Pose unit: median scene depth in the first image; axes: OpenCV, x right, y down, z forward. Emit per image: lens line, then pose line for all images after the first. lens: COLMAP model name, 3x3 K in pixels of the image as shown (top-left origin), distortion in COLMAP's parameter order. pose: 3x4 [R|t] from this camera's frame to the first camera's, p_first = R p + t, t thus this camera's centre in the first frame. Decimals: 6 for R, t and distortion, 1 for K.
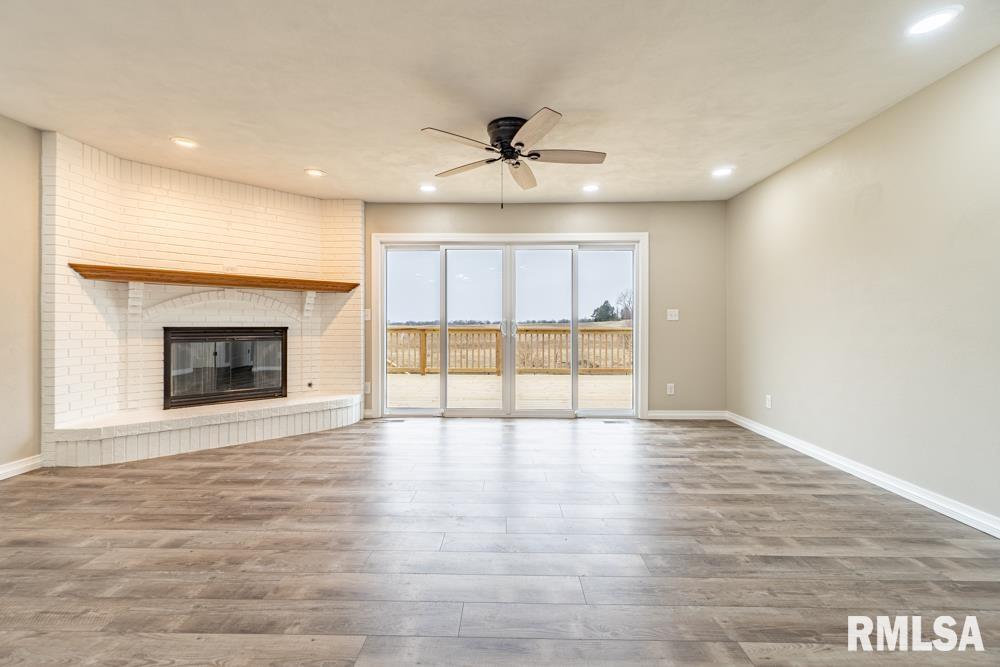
lens RADIAL K [[430.3, 0, 500.8], [0, 430.3, 326.1], [0, 0, 1]] dist [-0.005074, -0.000107]
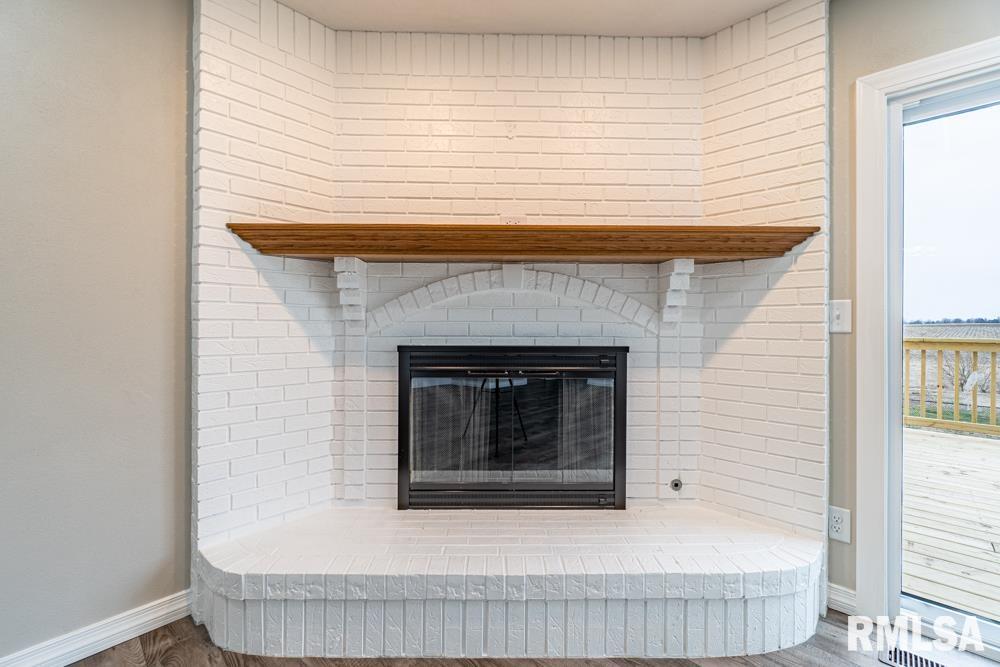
lens RADIAL K [[430.3, 0, 501.6], [0, 430.3, 326.0], [0, 0, 1]] dist [-0.005074, -0.000107]
pose [[0.738515, 0.003198, -0.674230, -0.347721], [-0.003010, 0.999994, 0.001447, -0.021926], [0.674231, 0.000961, 0.738520, 0.694401]]
